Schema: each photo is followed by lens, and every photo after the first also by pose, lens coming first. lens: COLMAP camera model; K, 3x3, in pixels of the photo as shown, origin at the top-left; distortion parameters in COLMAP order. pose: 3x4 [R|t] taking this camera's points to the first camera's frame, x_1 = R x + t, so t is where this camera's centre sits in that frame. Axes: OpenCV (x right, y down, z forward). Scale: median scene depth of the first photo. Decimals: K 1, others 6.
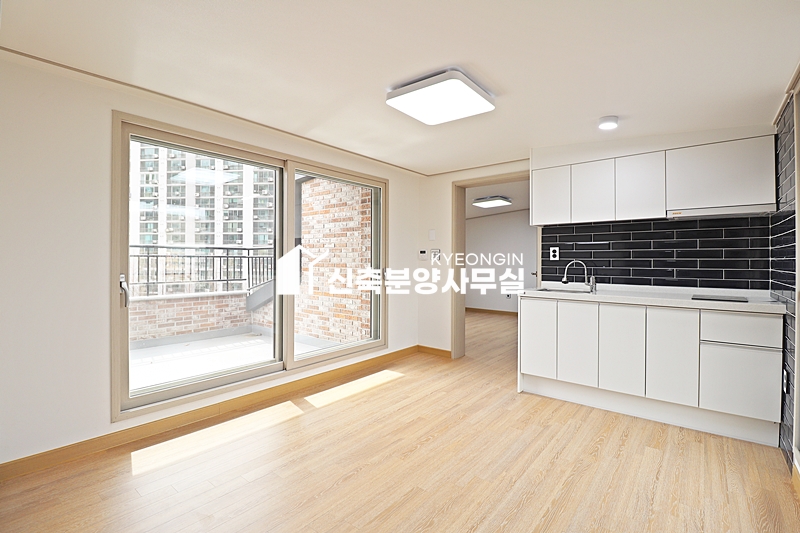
lens RADIAL K [[369.9, 0, 402.8], [0, 369.9, 260.8], [0, 0, 1]] dist [-0.009518, -0.007595]
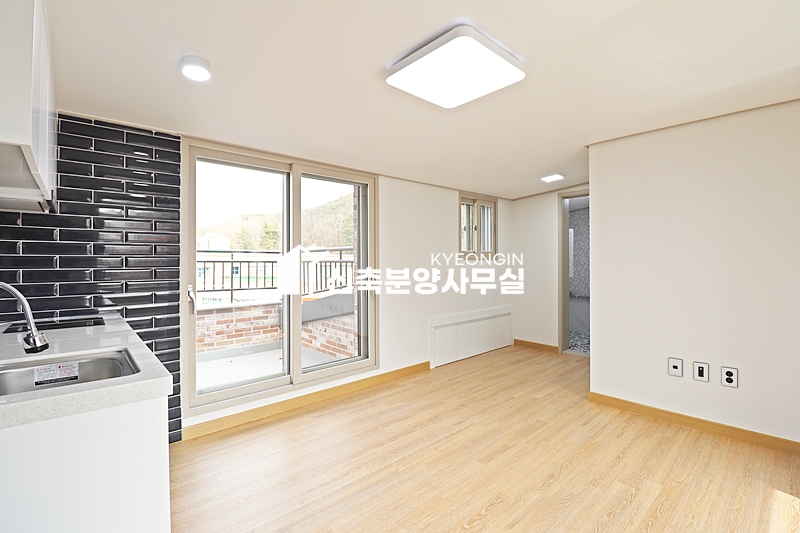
lens RADIAL K [[369.9, 0, 406.9], [0, 369.9, 262.9], [0, 0, 1]] dist [-0.009518, -0.007595]
pose [[-0.989844, -0.001814, 0.142149, 0.039152], [-0.000669, 0.999967, 0.008100, -0.011134], [-0.142159, 0.007923, -0.989812, 0.743183]]
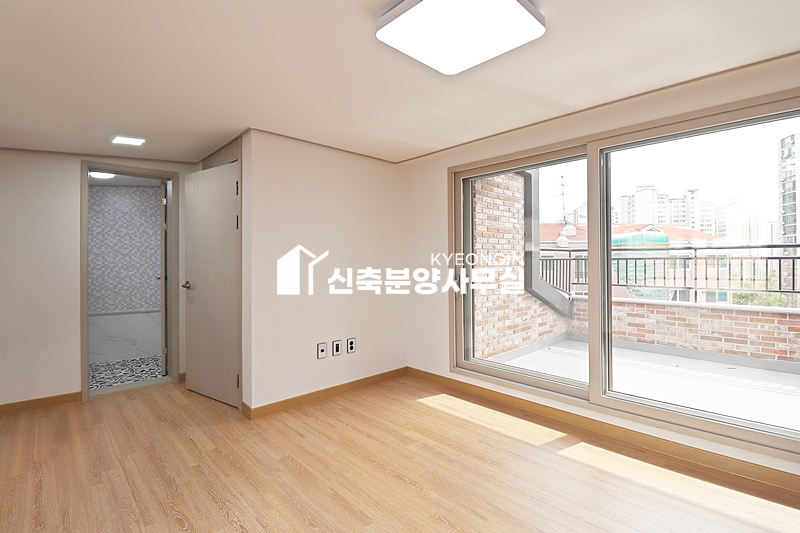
lens RADIAL K [[369.9, 0, 401.5], [0, 369.9, 259.3], [0, 0, 1]] dist [-0.009518, -0.007595]
pose [[-0.119469, -0.005852, -0.992821, 0.315005], [0.002602, 0.999977, -0.006207, -0.007855], [0.992835, -0.003324, -0.119451, 0.401494]]
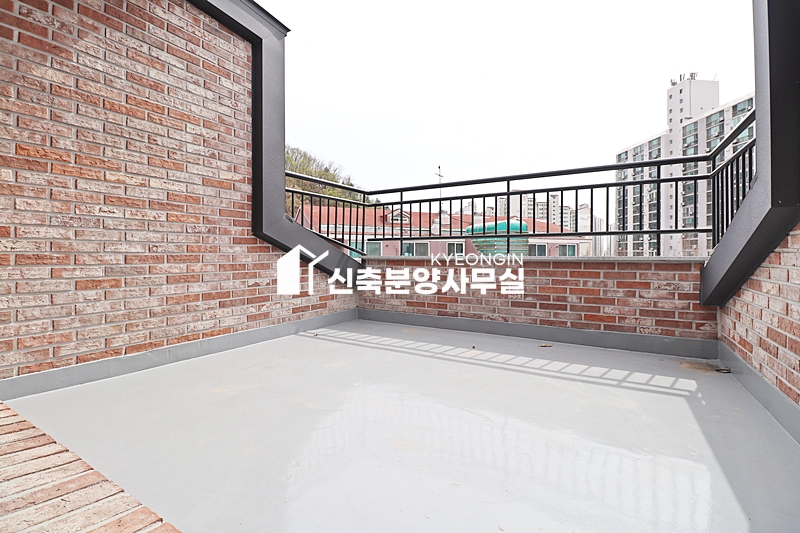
lens RADIAL K [[369.9, 0, 398.1], [0, 369.9, 259.2], [0, 0, 1]] dist [-0.009518, -0.007595]
pose [[0.152391, 0.009428, -0.988275, -0.086685], [-0.000301, 0.999955, 0.009493, 0.100939], [0.988320, -0.001149, 0.152387, 0.746163]]
